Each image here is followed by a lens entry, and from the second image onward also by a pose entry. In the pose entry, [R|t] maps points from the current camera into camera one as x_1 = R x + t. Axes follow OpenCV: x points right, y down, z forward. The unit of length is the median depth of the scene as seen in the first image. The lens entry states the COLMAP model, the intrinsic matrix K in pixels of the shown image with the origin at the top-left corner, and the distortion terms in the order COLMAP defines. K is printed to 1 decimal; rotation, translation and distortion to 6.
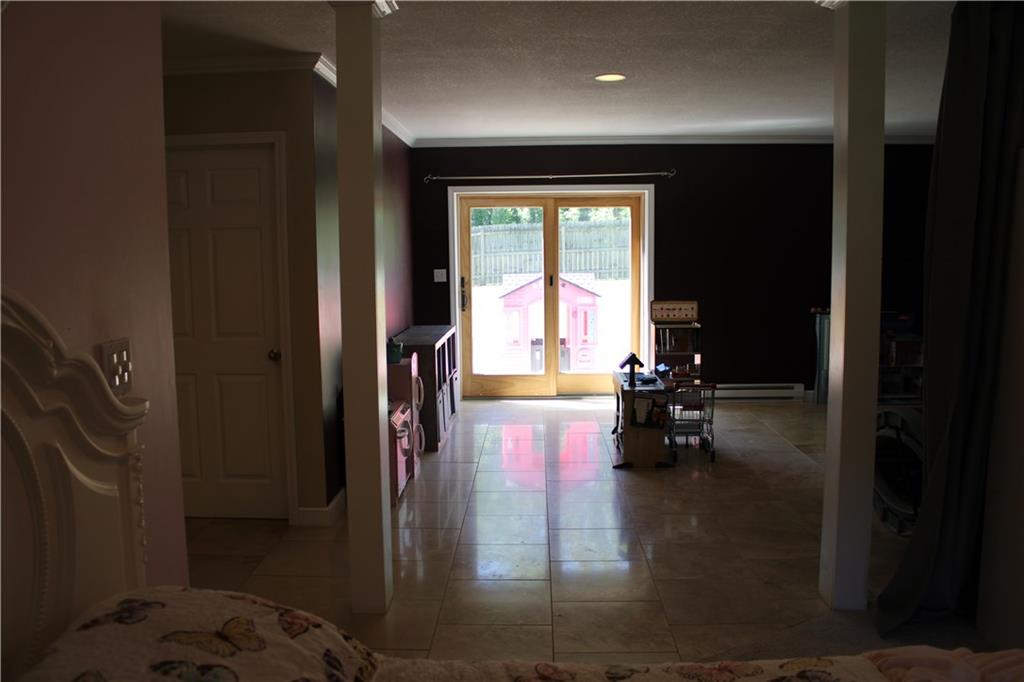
lens RADIAL K [[850.1, 0, 510.7], [0, 850.1, 340.5], [0, 0, 1]] dist [-0.130510, 0.081221]
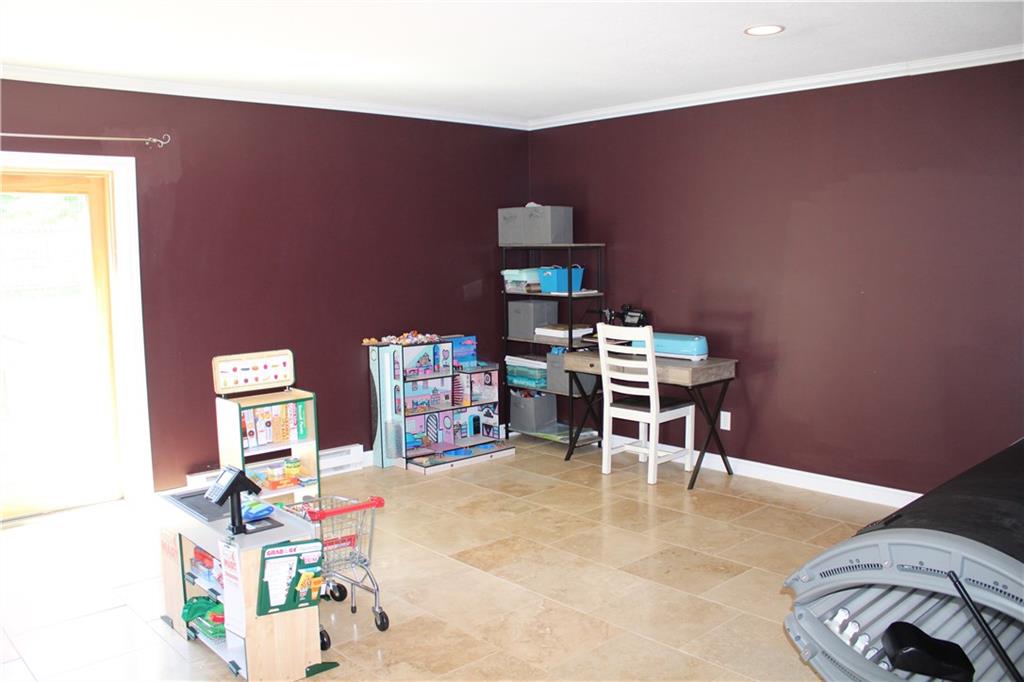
lens RADIAL K [[850.1, 0, 514.8], [0, 850.1, 342.2], [0, 0, 1]] dist [-0.130510, 0.081221]
pose [[0.720501, -0.078685, 0.688976, -0.052769], [0.088051, 0.995881, 0.021655, -0.041061], [-0.687841, 0.045063, 0.724461, 0.383477]]
